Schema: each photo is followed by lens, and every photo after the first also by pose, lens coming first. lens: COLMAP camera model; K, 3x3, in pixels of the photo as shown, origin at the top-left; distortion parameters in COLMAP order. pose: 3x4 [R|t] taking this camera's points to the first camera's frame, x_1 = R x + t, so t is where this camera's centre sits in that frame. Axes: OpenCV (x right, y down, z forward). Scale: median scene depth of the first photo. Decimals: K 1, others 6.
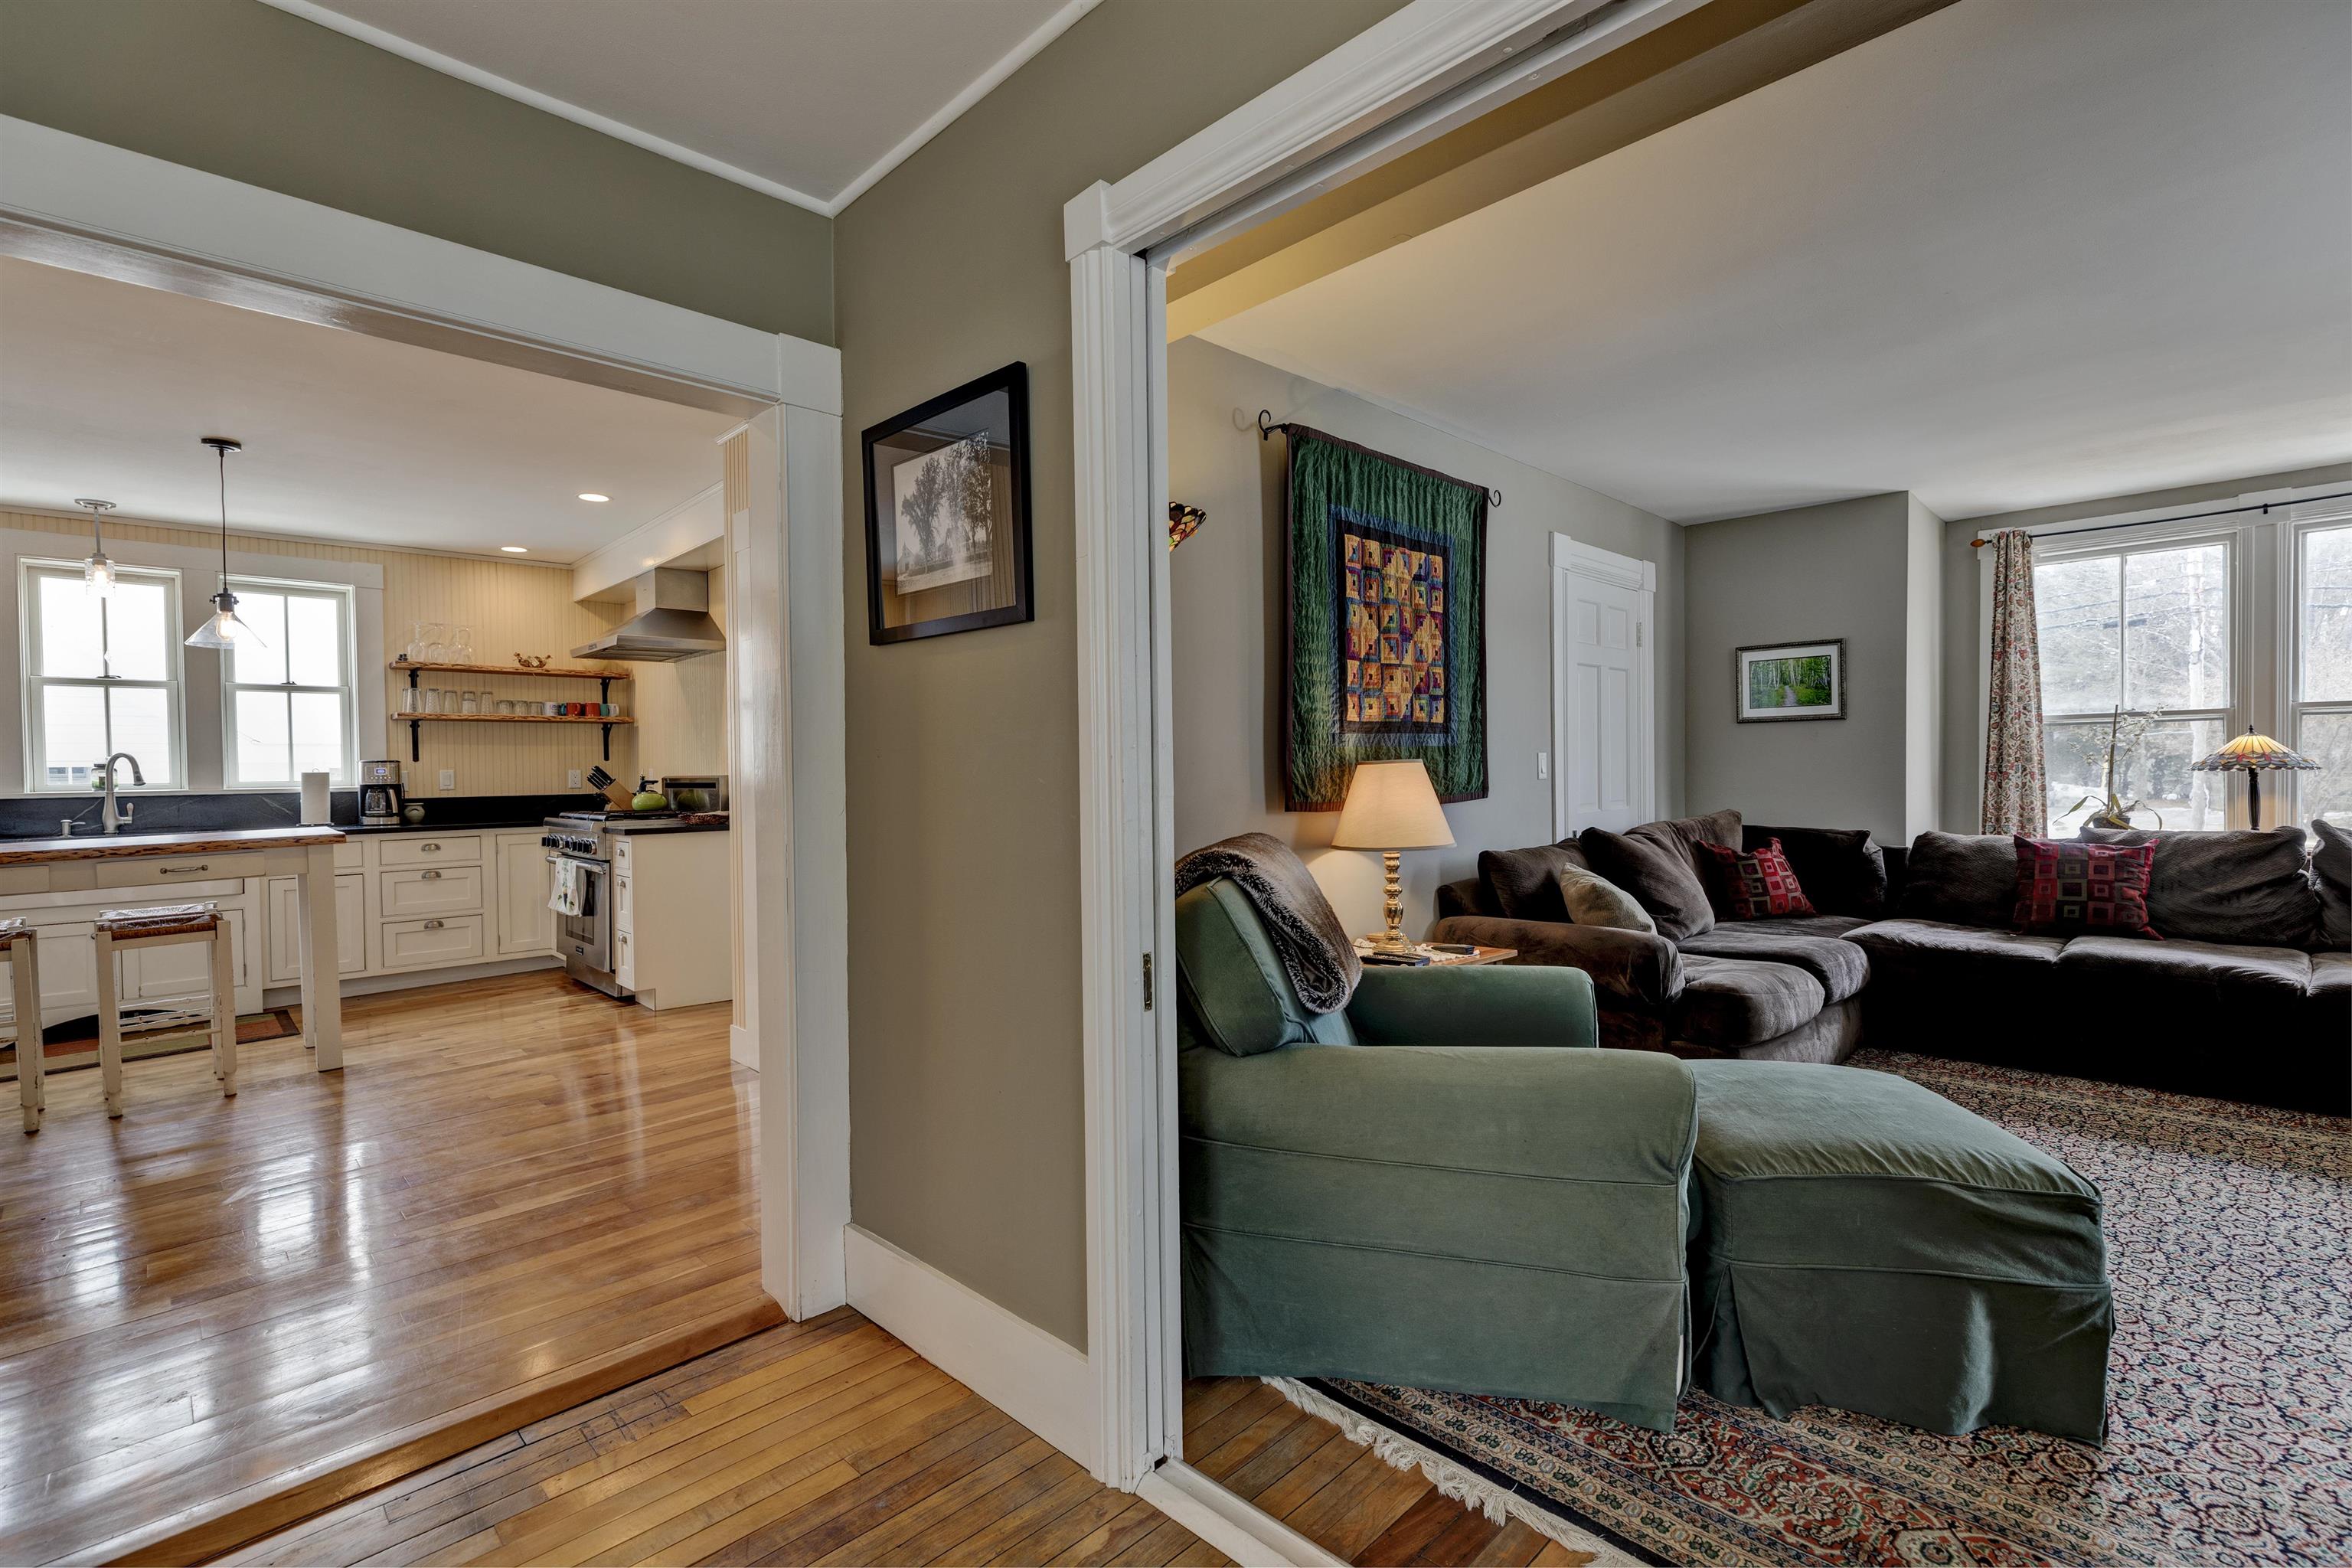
lens RADIAL K [[1063.4, 0, 1182.1], [0, 1063.4, 781.9], [0, 0, 1]] dist [0.002931, 0.000543]
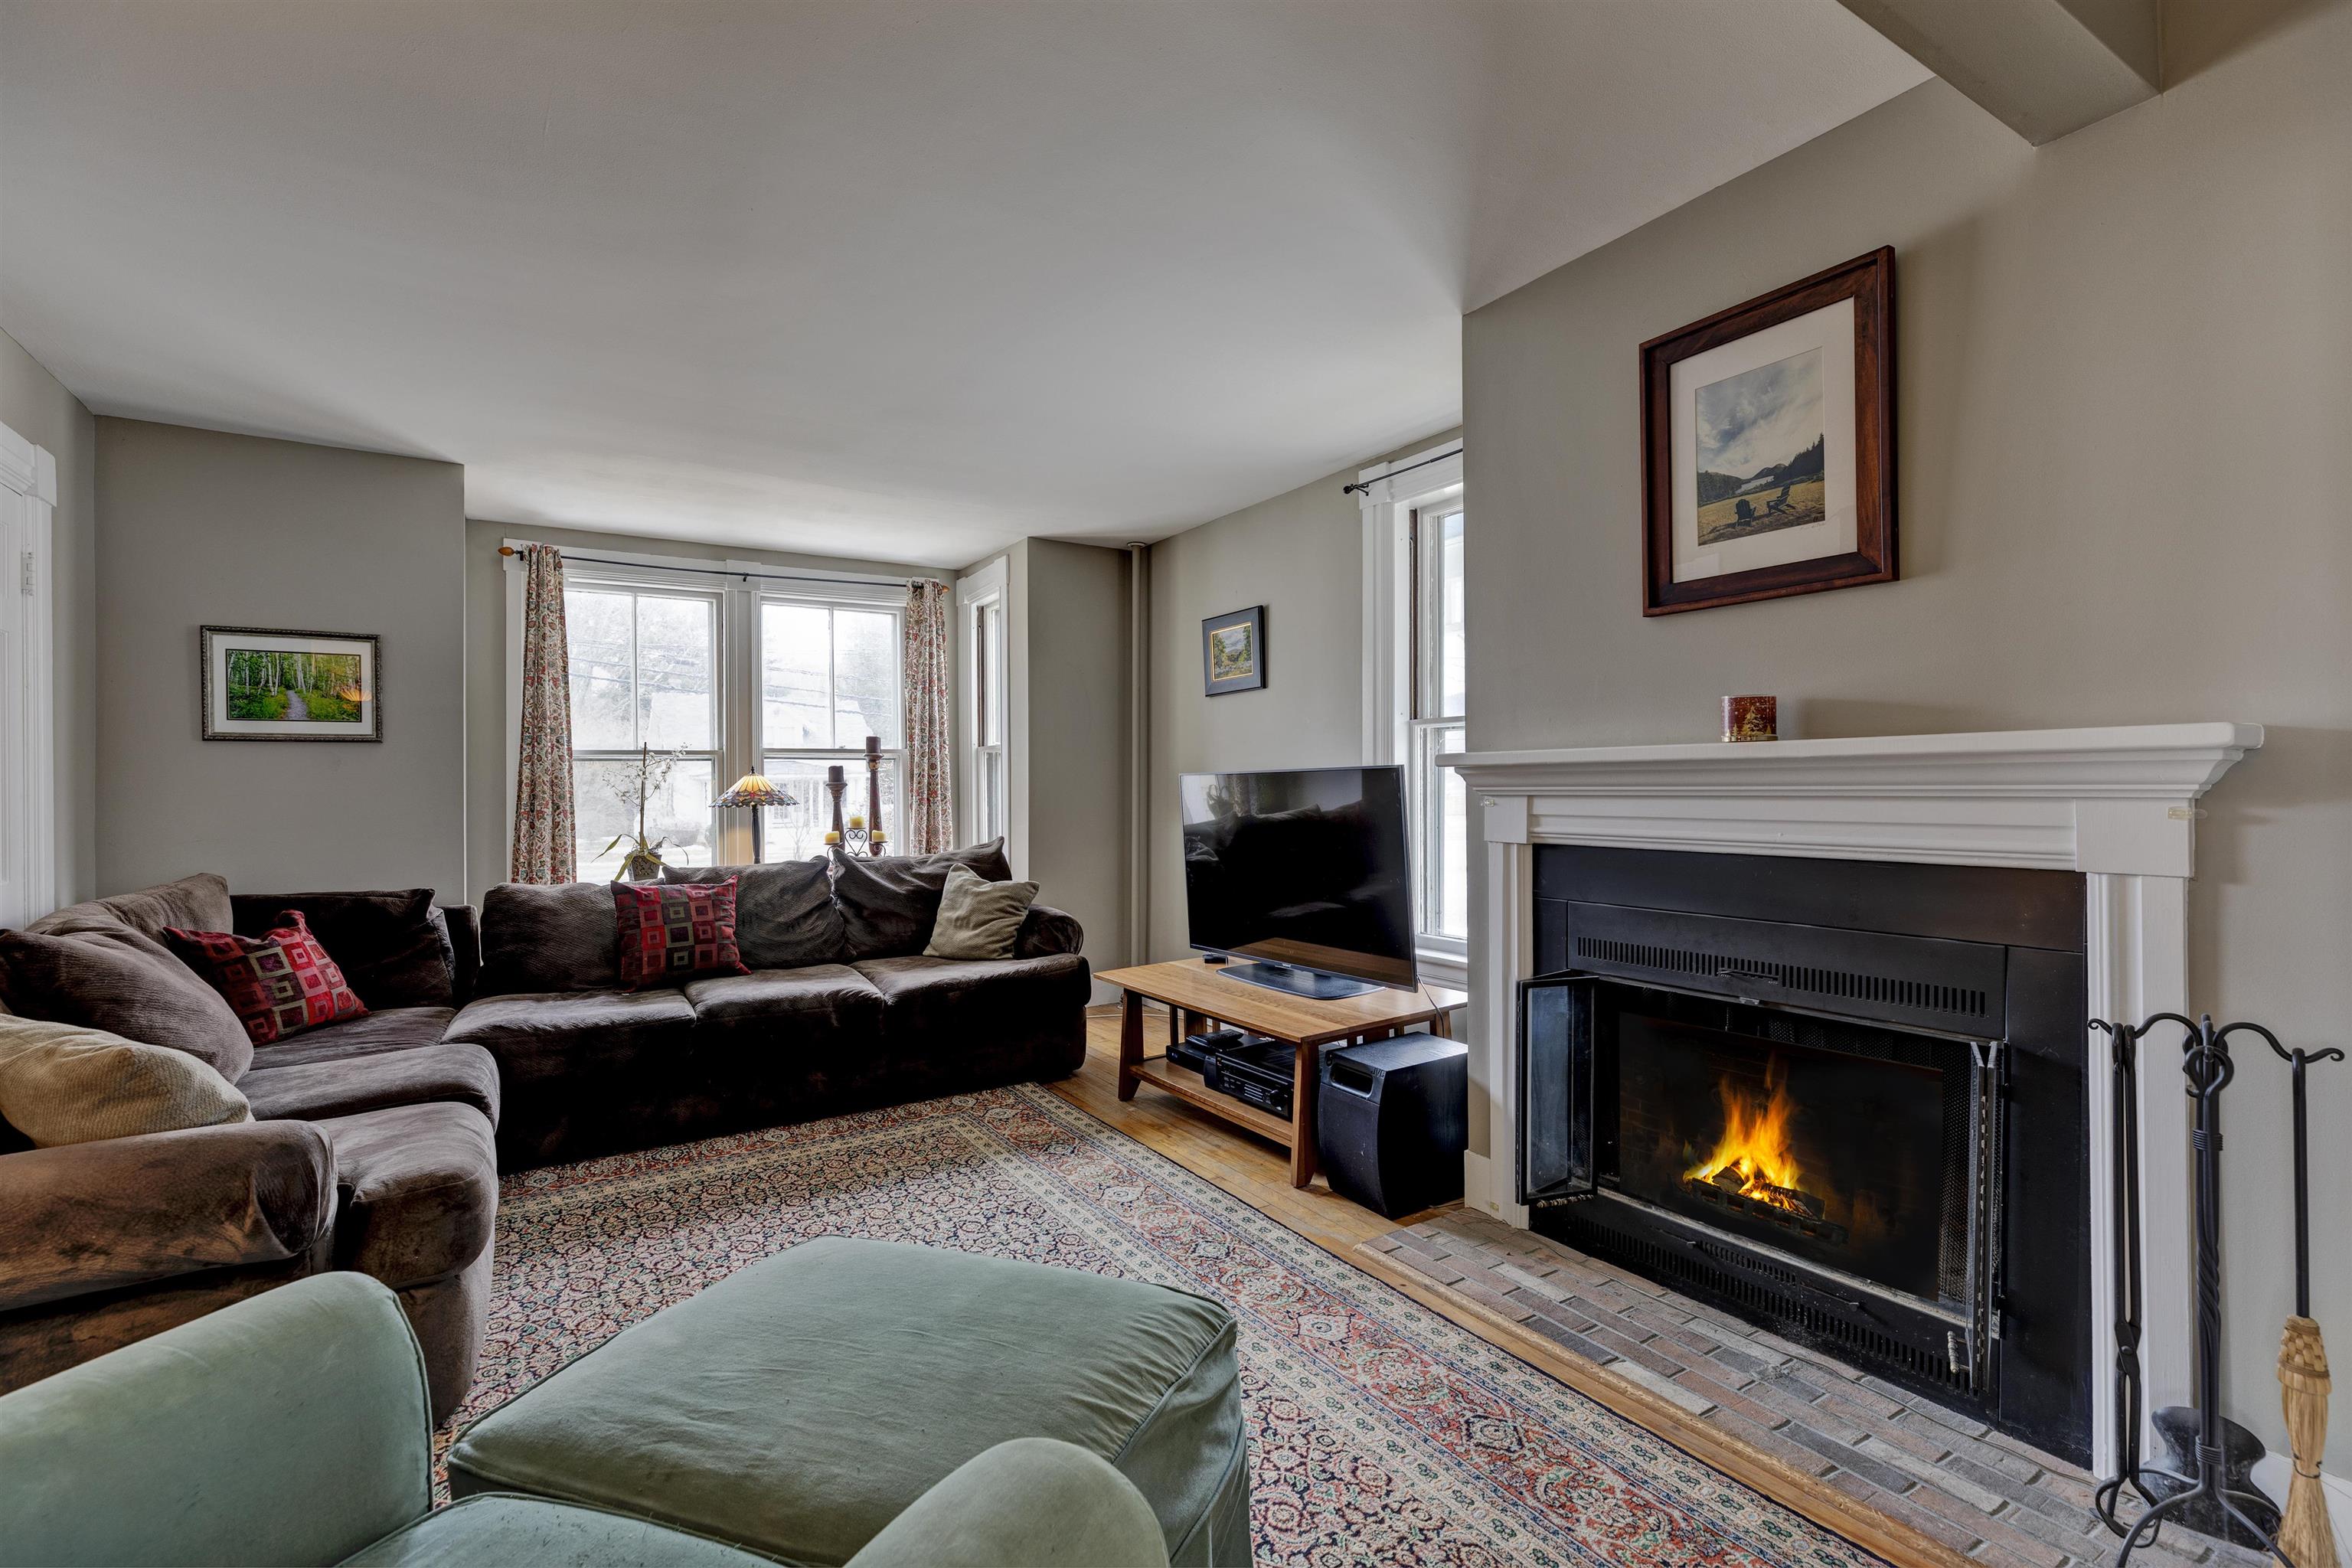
lens RADIAL K [[1063.4, 0, 1183.6], [0, 1063.4, 783.5], [0, 0, 1]] dist [0.002931, 0.000543]
pose [[0.212905, 0.013890, 0.976974, 0.010335], [0.020587, 0.999613, -0.018699, -0.005087], [-0.976856, 0.024094, 0.212537, 0.328040]]
